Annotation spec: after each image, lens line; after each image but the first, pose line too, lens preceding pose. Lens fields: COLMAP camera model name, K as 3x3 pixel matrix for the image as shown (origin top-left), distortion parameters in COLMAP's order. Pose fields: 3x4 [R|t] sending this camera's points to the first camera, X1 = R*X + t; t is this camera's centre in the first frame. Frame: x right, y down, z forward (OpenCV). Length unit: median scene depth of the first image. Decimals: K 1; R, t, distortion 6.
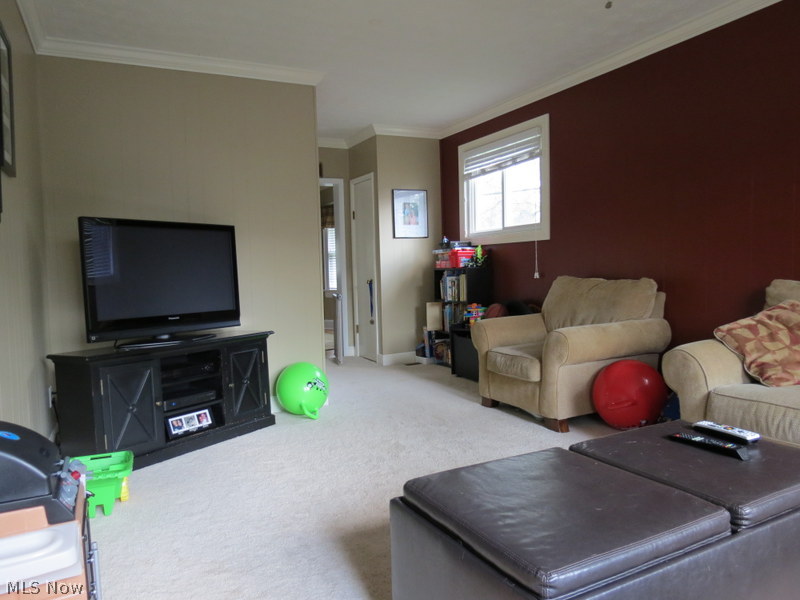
lens RADIAL K [[571.4, 0, 396.9], [0, 571.4, 300.9], [0, 0, 1]] dist [-0.015872, 0.010531]
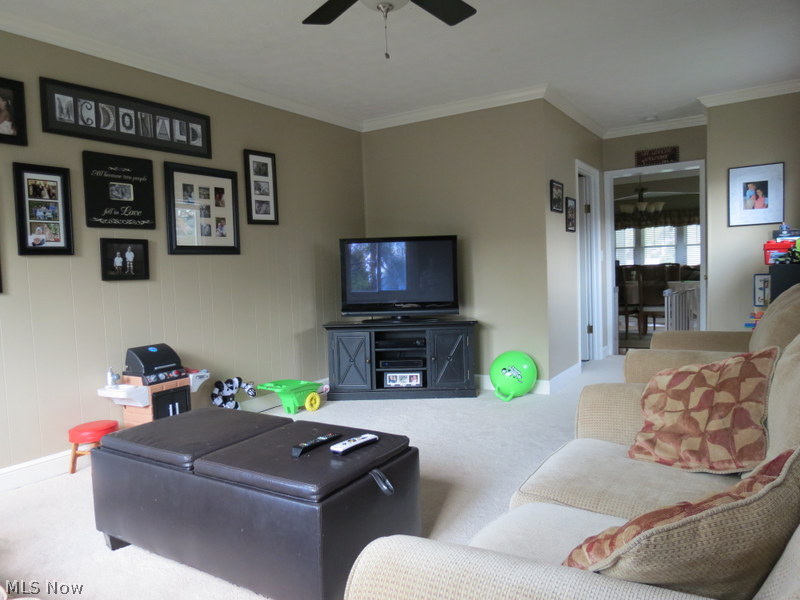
lens RADIAL K [[571.4, 0, 394.1], [0, 571.4, 299.0], [0, 0, 1]] dist [-0.015872, 0.010531]
pose [[0.512243, 0.057880, -0.856888, 0.733706], [-0.029150, 0.998323, 0.050007, -0.049250], [0.858346, -0.000638, 0.513071, 0.233087]]
